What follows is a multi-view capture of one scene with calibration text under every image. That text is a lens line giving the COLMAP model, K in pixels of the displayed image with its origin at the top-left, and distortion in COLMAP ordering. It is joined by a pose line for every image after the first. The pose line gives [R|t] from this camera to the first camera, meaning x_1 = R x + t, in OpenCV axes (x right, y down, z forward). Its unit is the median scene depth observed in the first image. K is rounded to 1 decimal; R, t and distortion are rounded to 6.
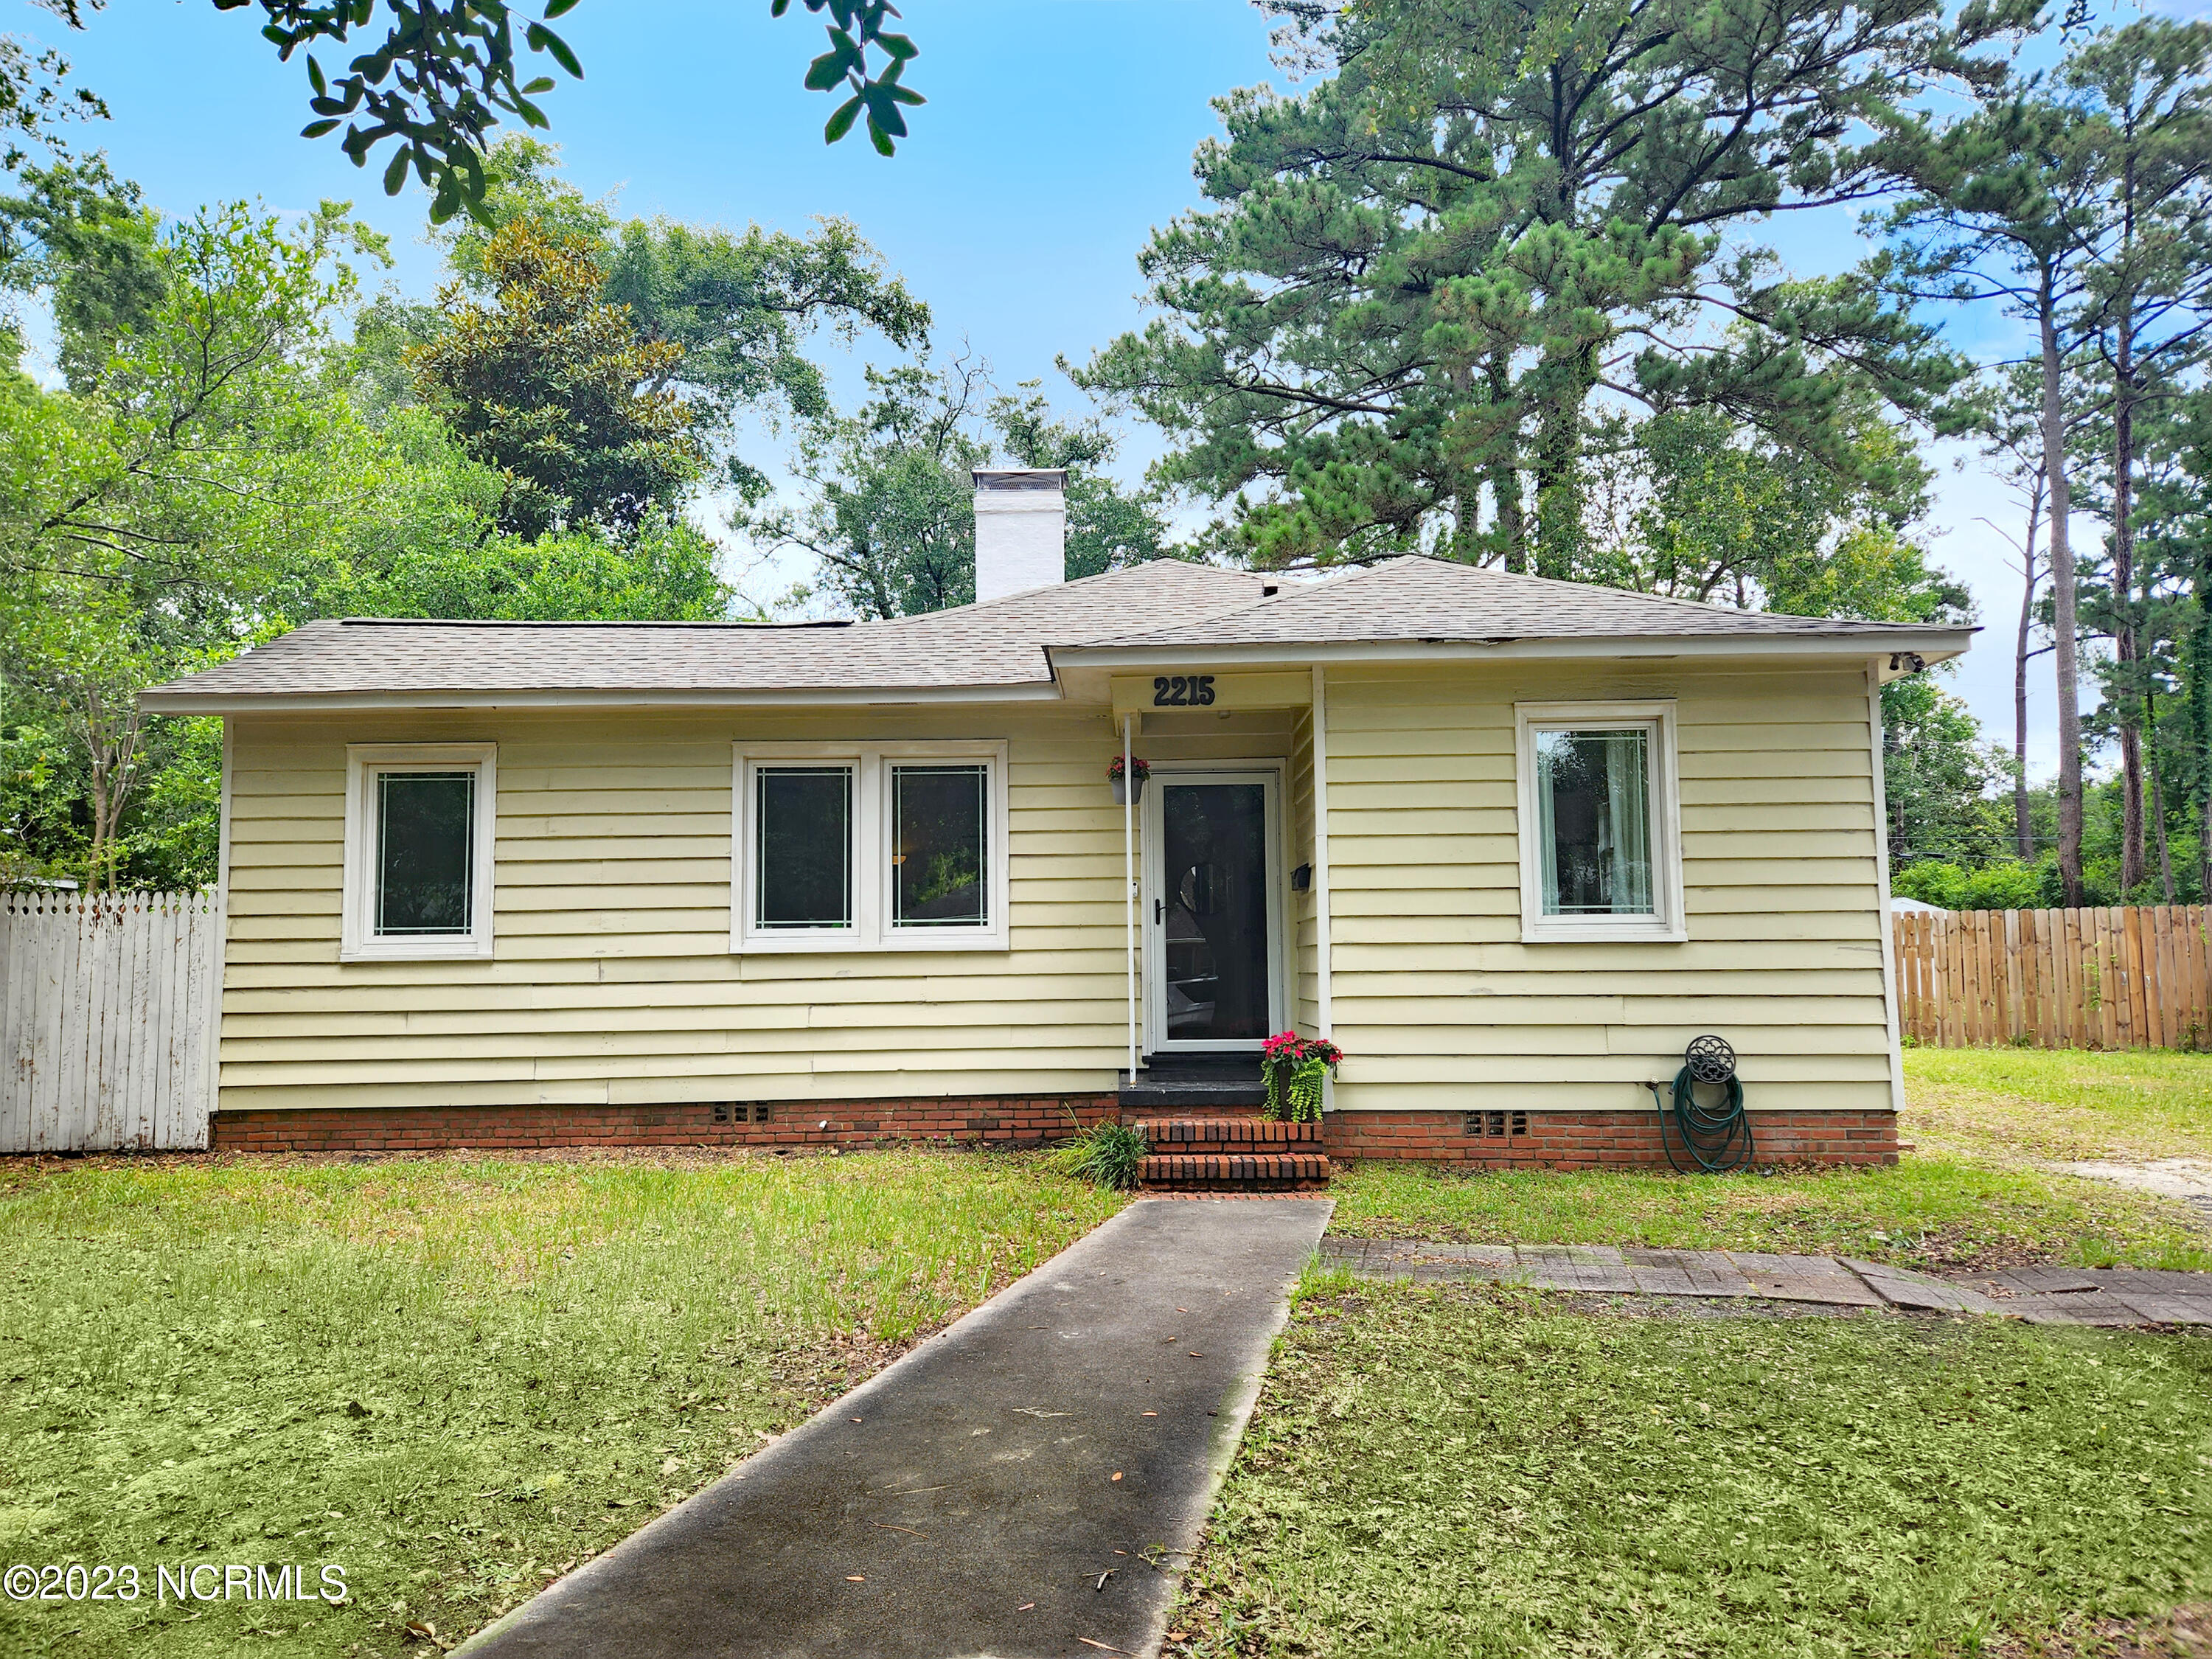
lens RADIAL K [[1479.6, 0, 1103.7], [0, 1479.6, 845.3], [0, 0, 1]] dist [0.073900, -0.058734]
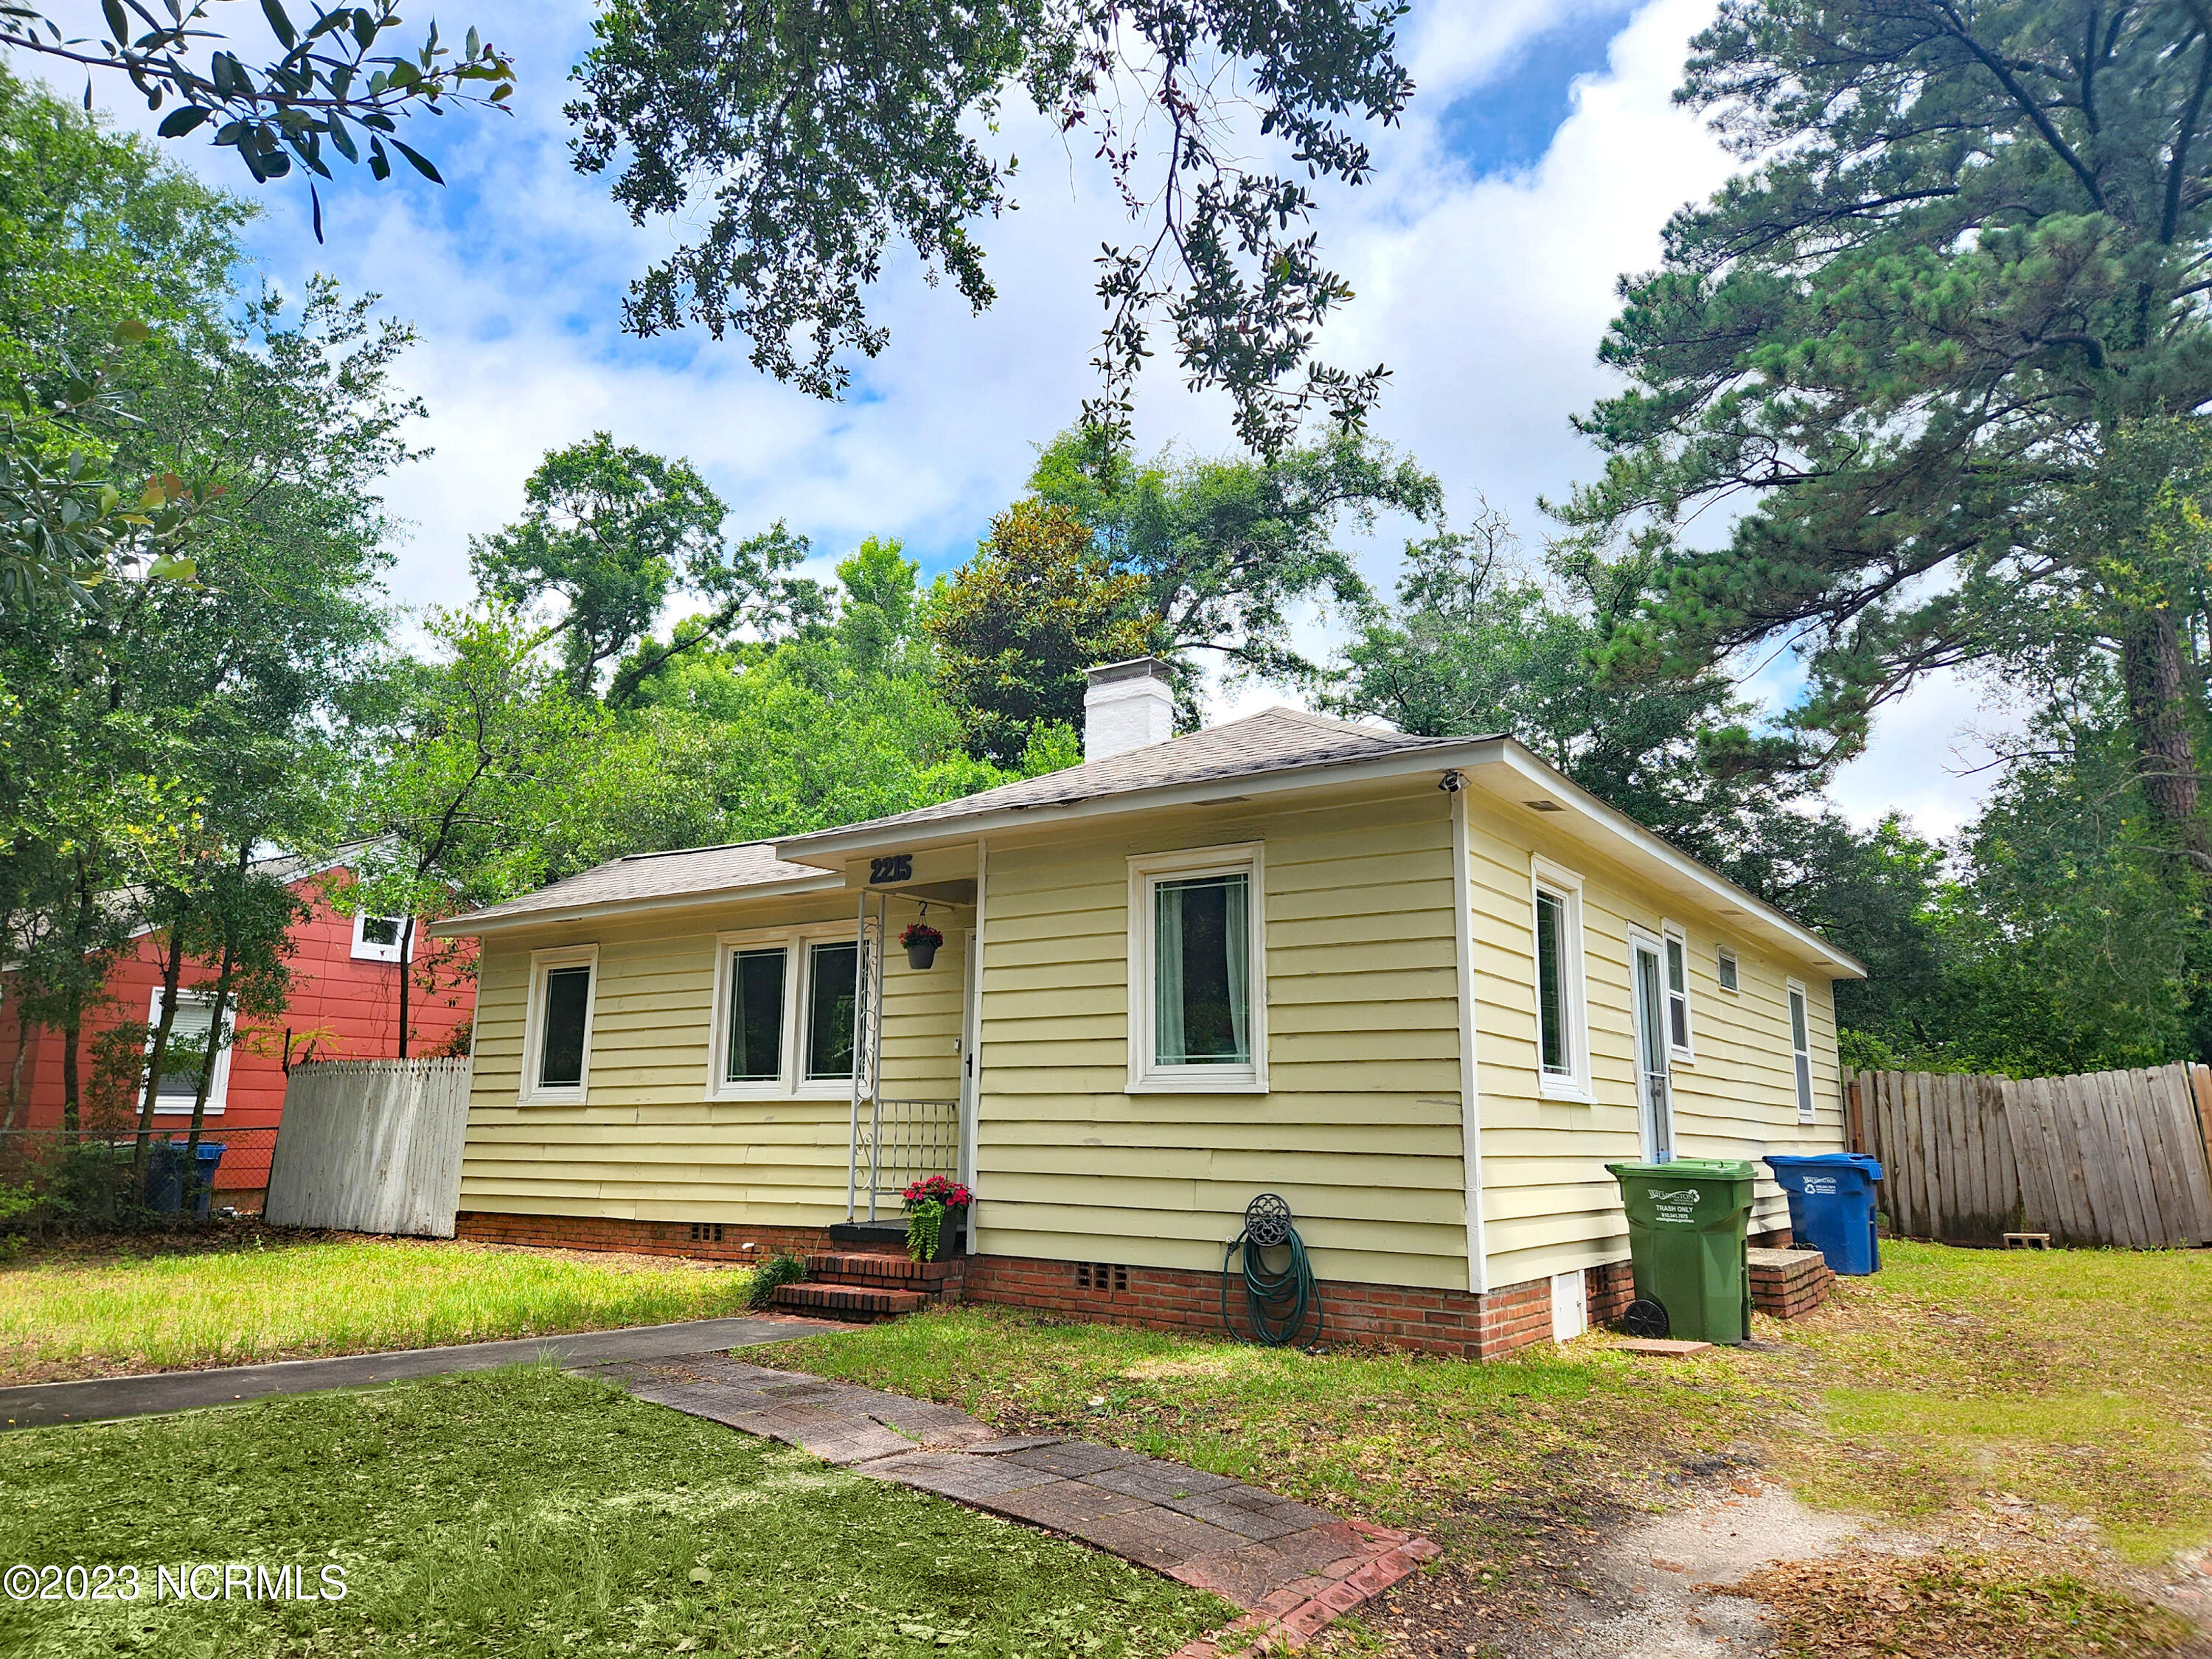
lens RADIAL K [[1479.6, 0, 1102.7], [0, 1479.6, 851.9], [0, 0, 1]] dist [0.073900, -0.058734]
pose [[0.827616, -0.086100, -0.554652, 0.748332], [0.028174, 0.993292, -0.112152, 0.013559], [0.560587, 0.077192, 0.824490, 0.136112]]
